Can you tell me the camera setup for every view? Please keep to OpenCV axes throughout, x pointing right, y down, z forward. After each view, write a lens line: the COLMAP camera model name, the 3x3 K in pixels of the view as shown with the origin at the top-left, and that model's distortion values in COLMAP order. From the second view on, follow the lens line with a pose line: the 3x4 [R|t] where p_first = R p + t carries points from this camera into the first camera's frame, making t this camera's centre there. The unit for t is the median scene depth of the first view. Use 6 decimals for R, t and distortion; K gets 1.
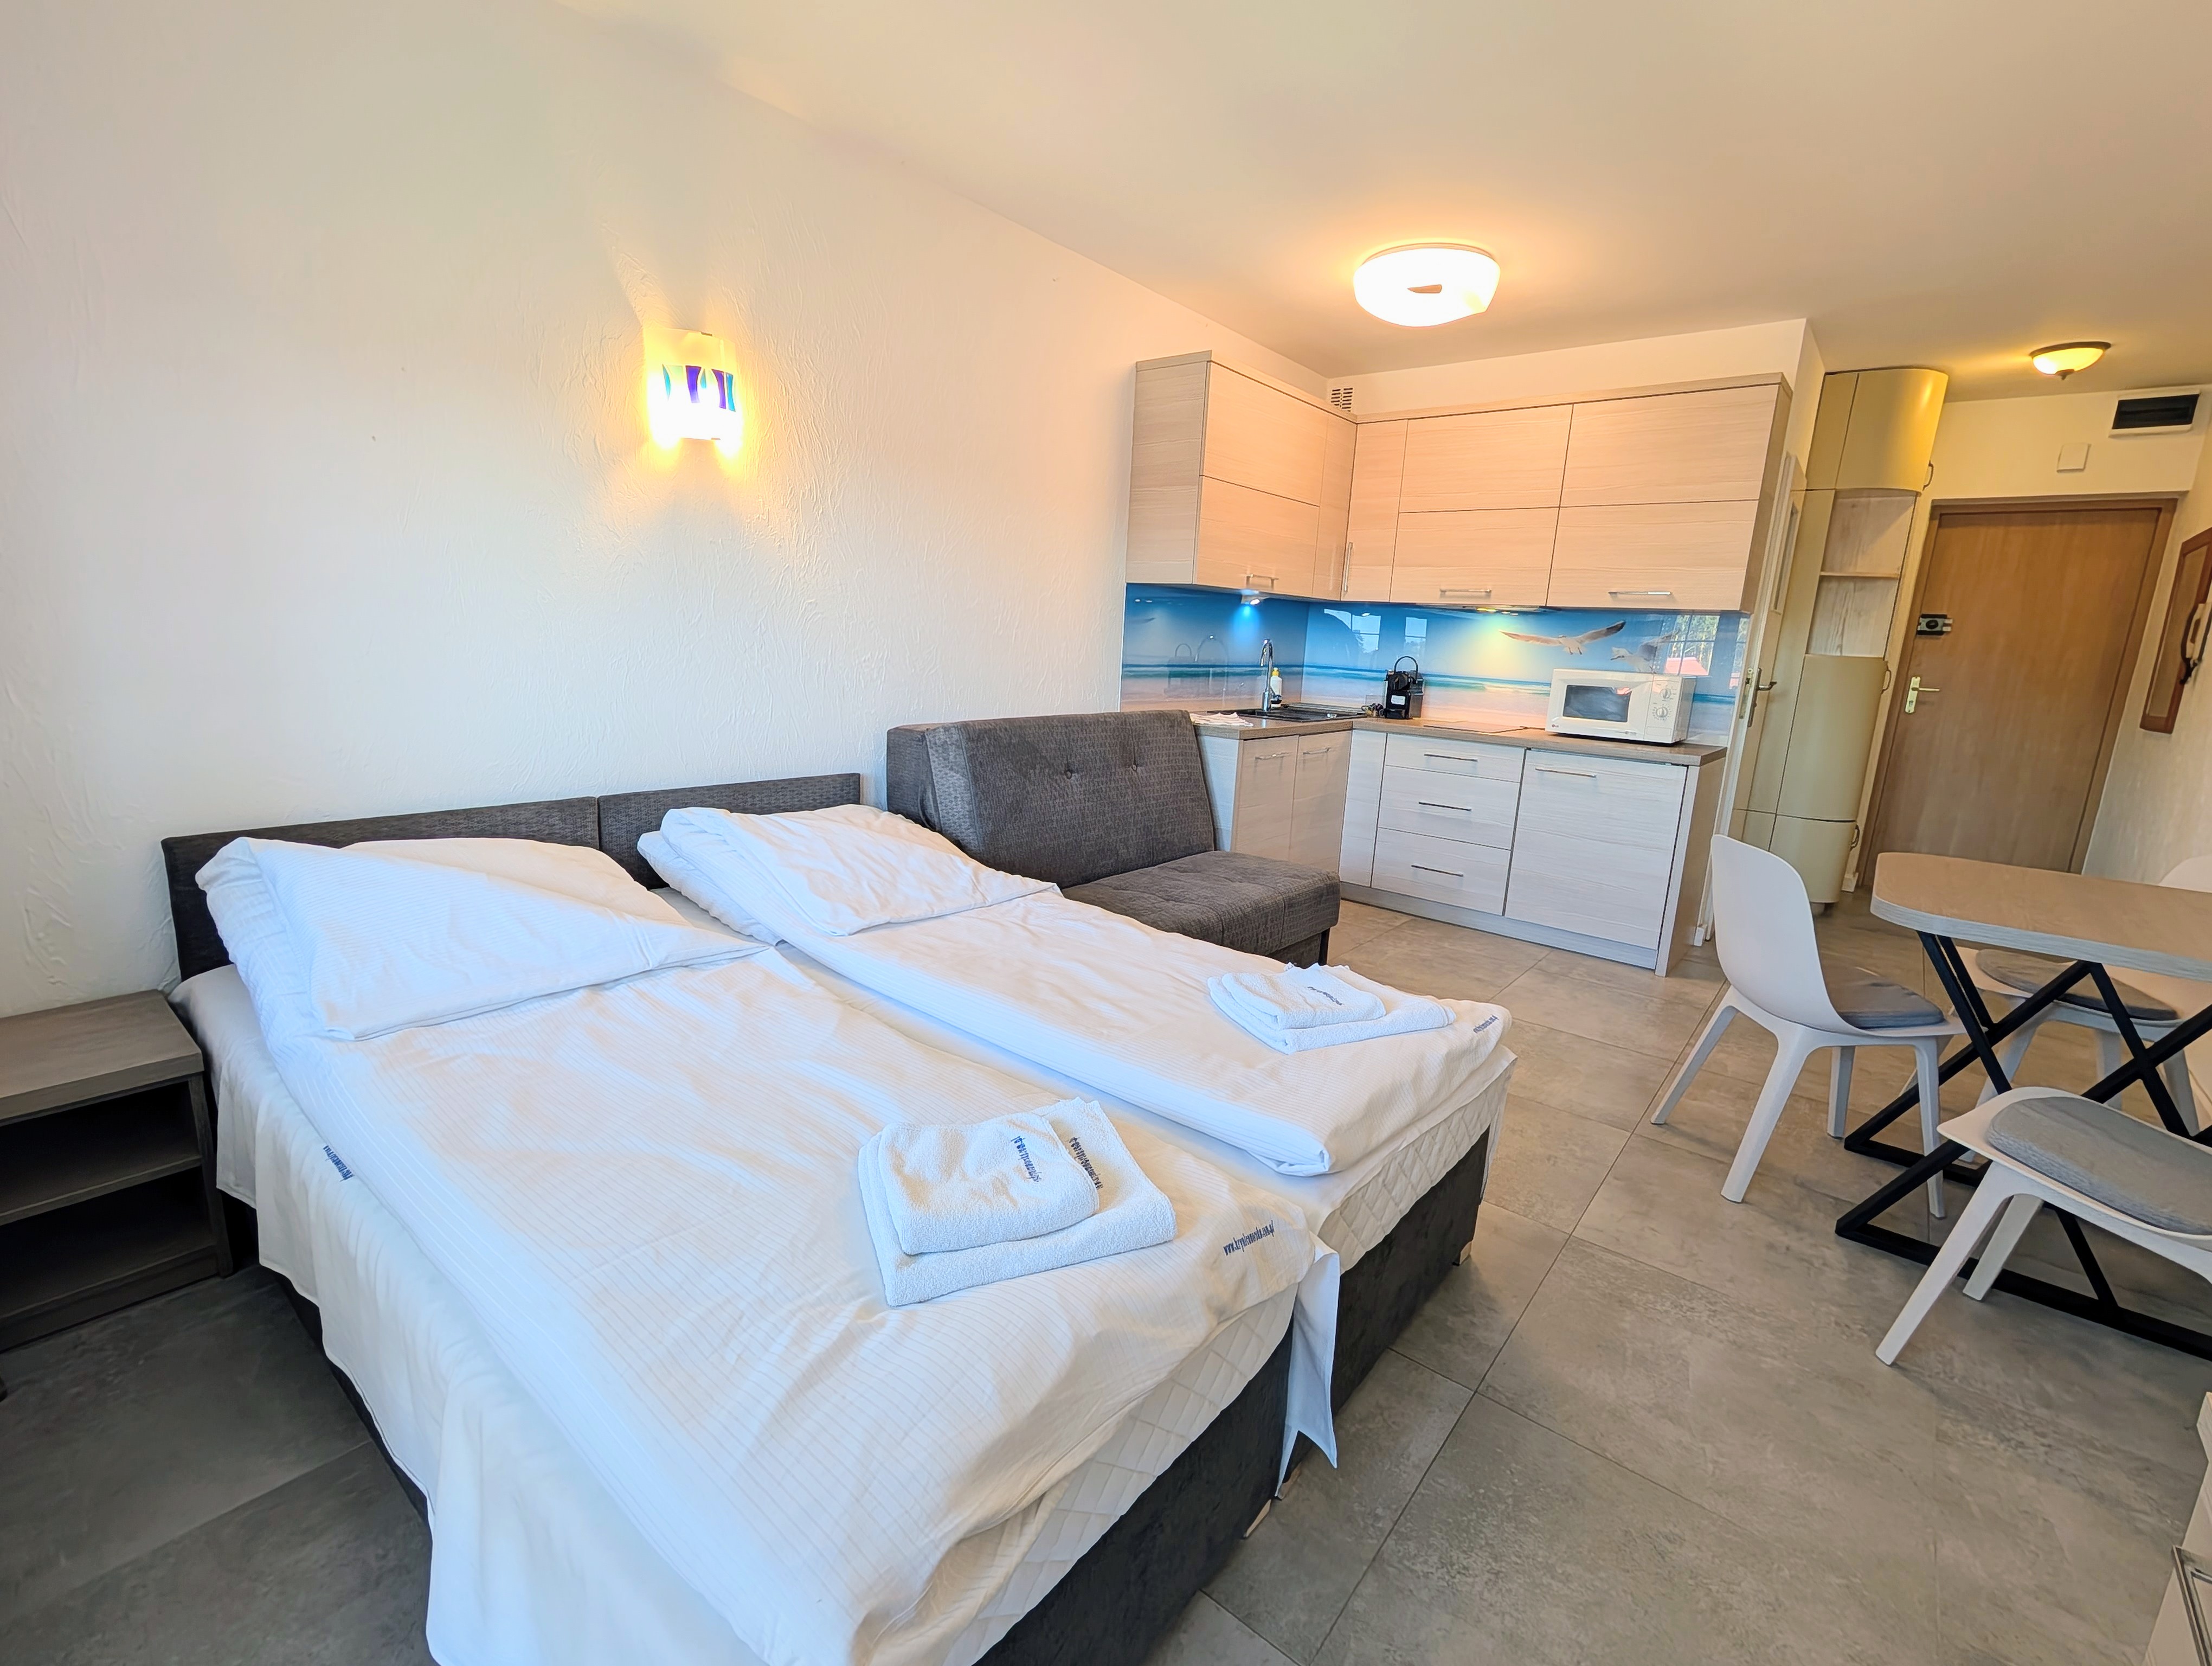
lens RADIAL K [[1011.0, 0, 1106.0], [0, 1011.0, 833.0], [0, 0, 1]] dist [0.000653, 0.000015]
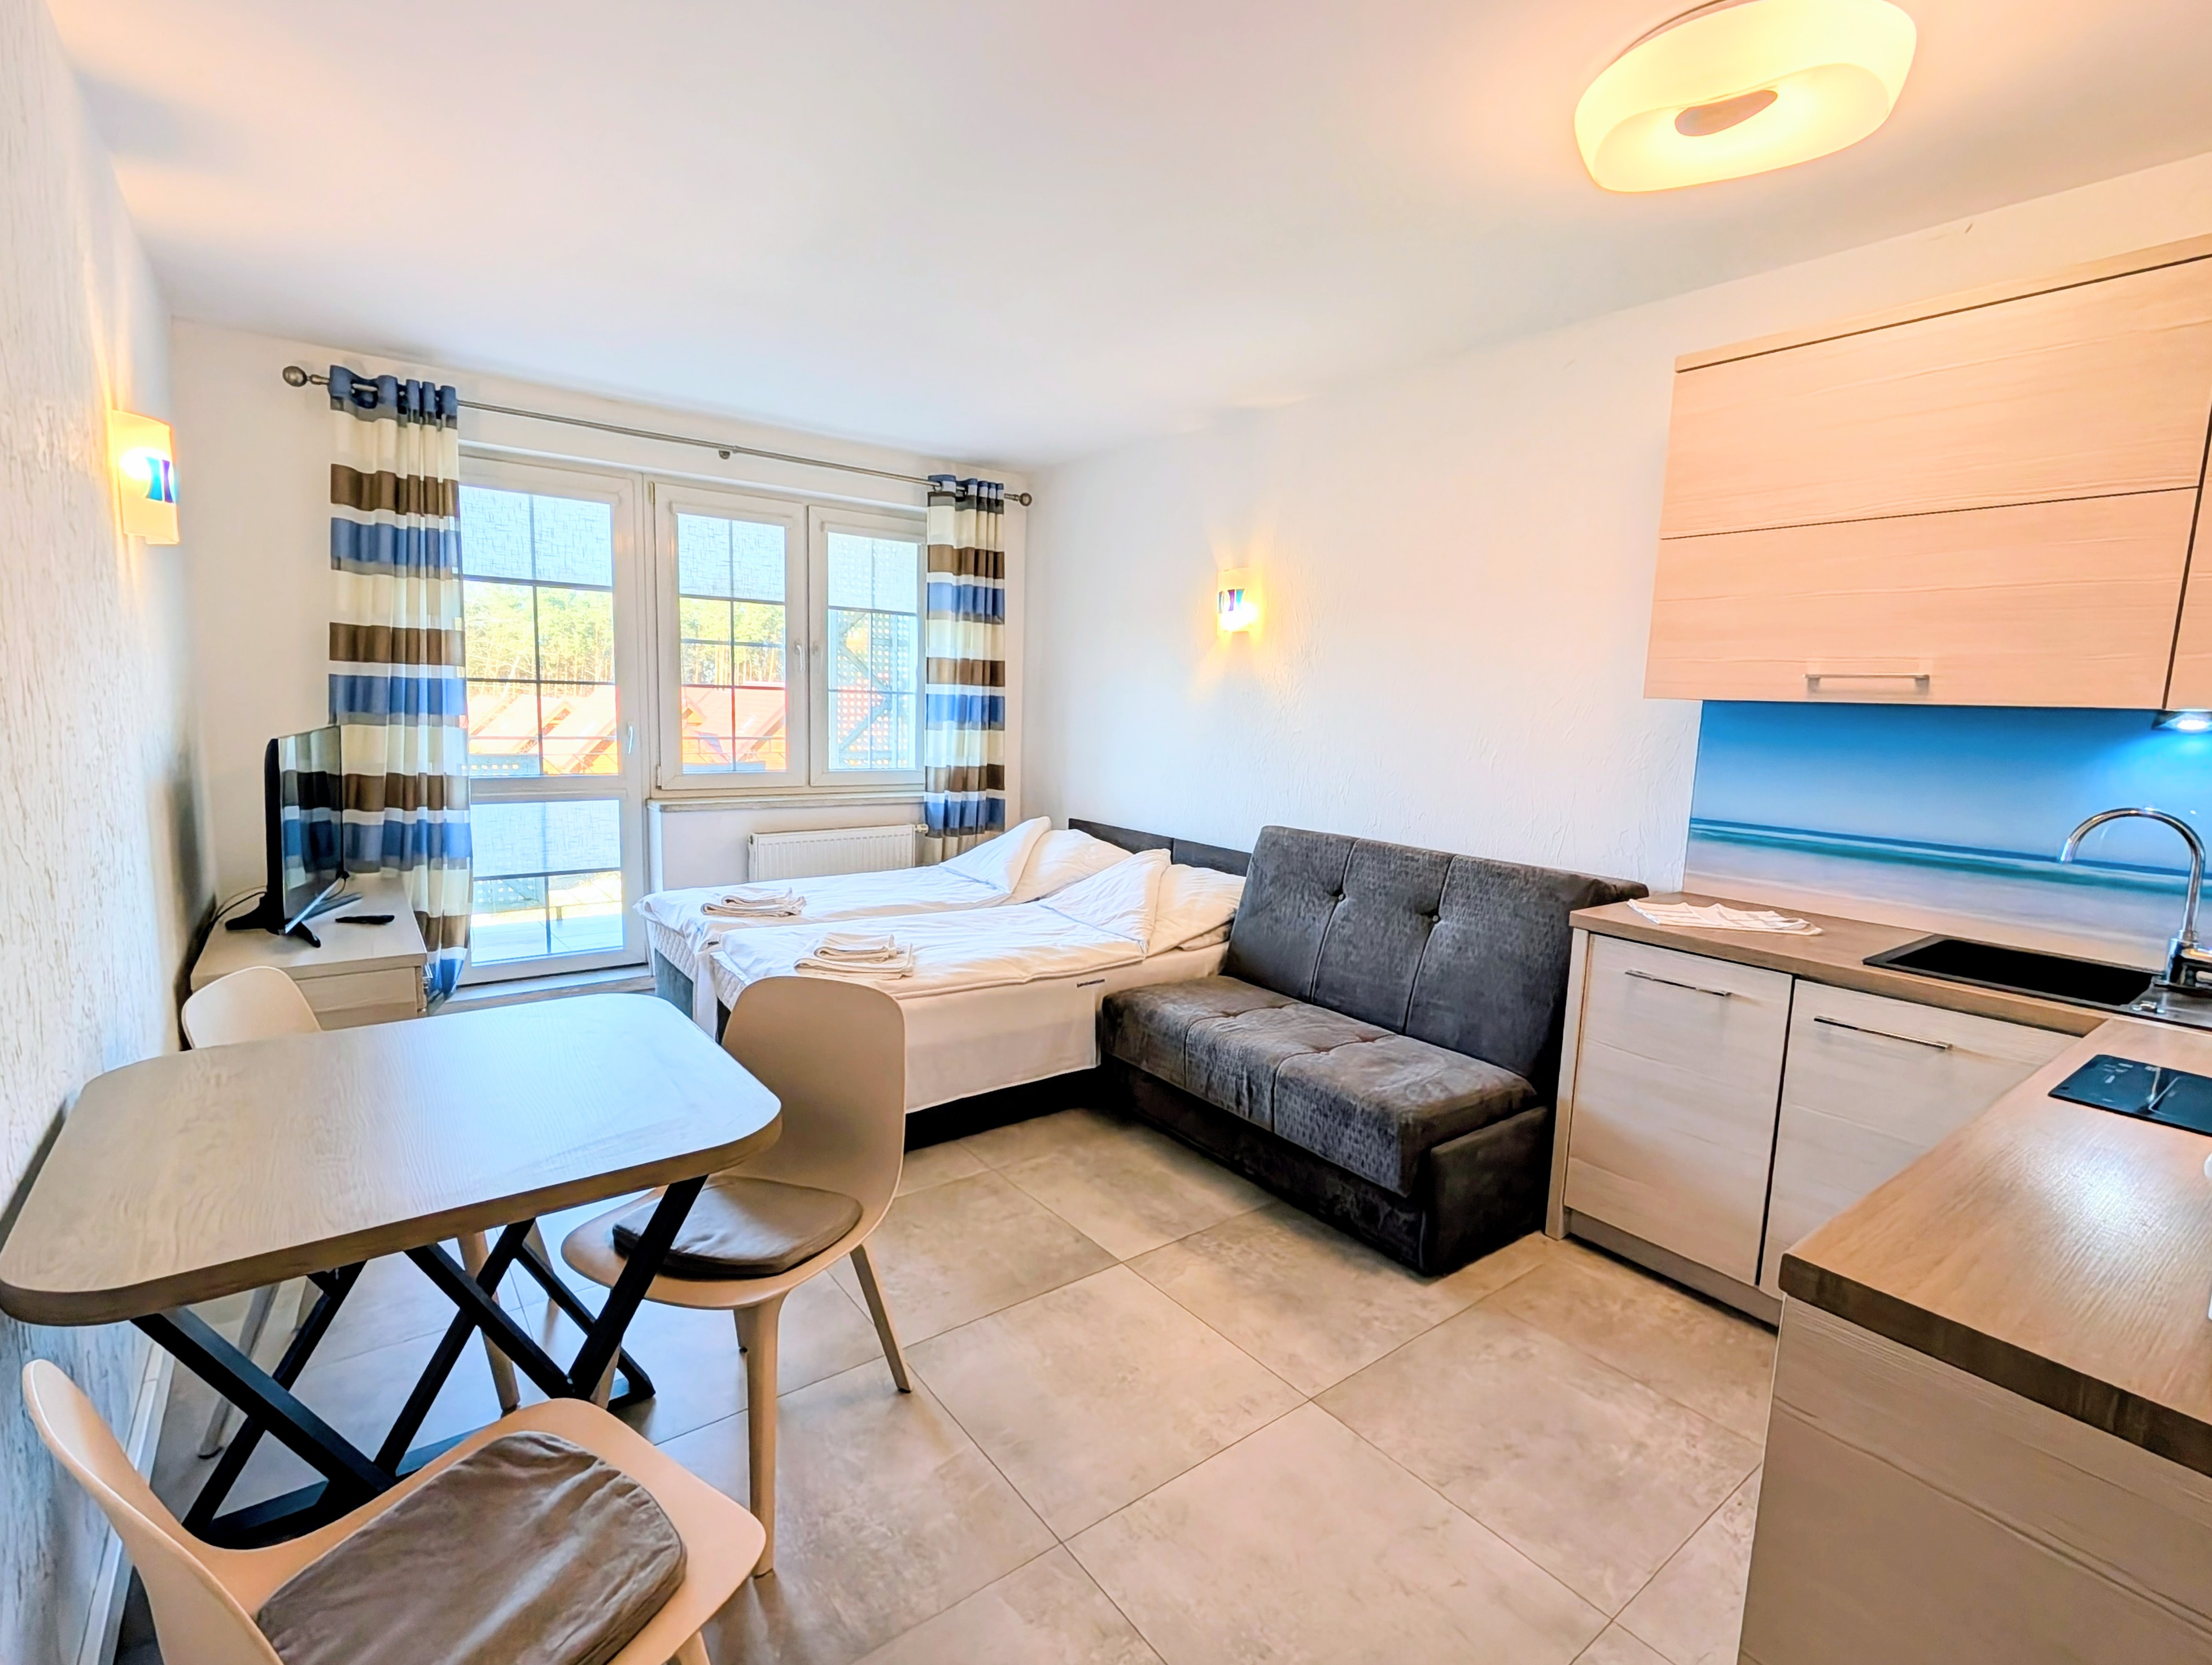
lens RADIAL K [[1010.7, 0, 1106.0], [0, 1010.7, 832.5], [0, 0, 1]] dist [0.000653, 0.000015]
pose [[-0.227094, 0.067986, -0.971497, 0.780908], [-0.237925, 0.963459, 0.123040, -0.149623], [0.944362, 0.259085, -0.202620, 0.781609]]
